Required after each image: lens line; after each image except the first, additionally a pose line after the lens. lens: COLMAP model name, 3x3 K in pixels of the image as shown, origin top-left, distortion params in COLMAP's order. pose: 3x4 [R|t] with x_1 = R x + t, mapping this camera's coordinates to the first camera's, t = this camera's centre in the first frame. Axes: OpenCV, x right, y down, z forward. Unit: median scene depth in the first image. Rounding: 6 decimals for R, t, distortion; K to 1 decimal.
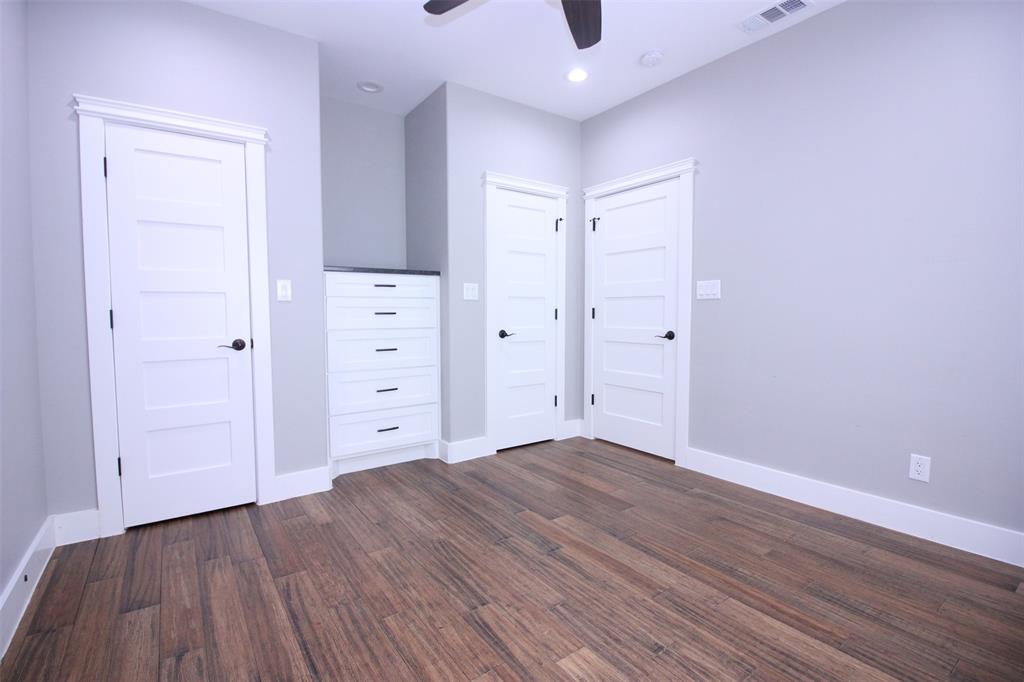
lens RADIAL K [[473.7, 0, 505.8], [0, 473.7, 335.9], [0, 0, 1]] dist [0.001134, -0.012202]
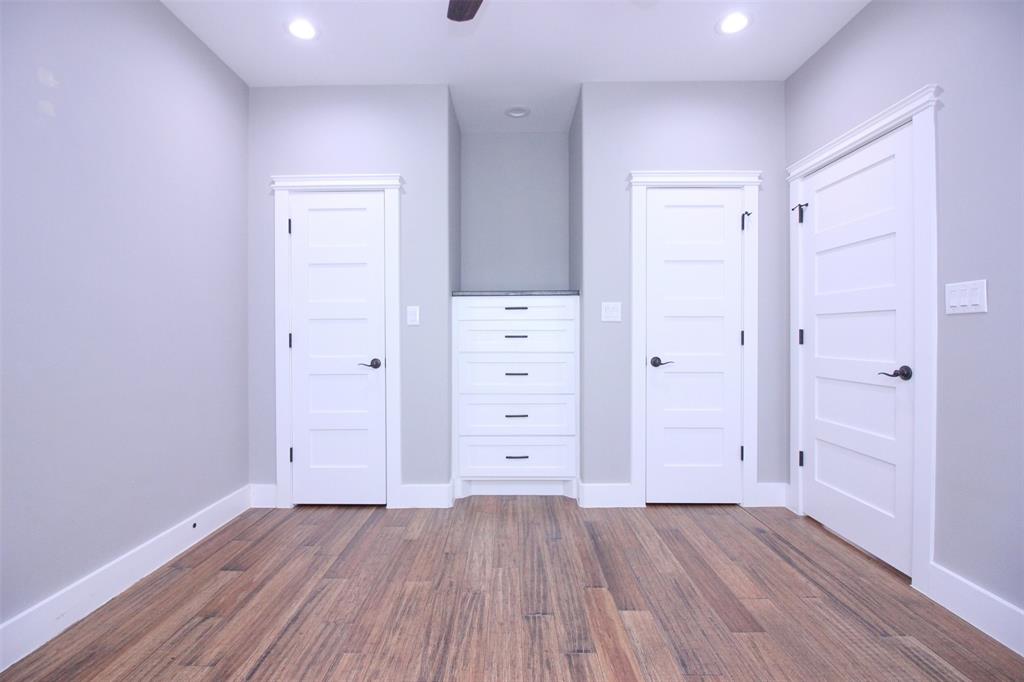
lens RADIAL K [[473.7, 0, 505.8], [0, 473.7, 335.9], [0, 0, 1]] dist [0.001134, -0.012202]
pose [[0.809556, 0.001702, -0.587041, 0.320325], [-0.029857, 0.998821, -0.038278, -0.011787], [0.586283, 0.048516, 0.808652, 0.214969]]
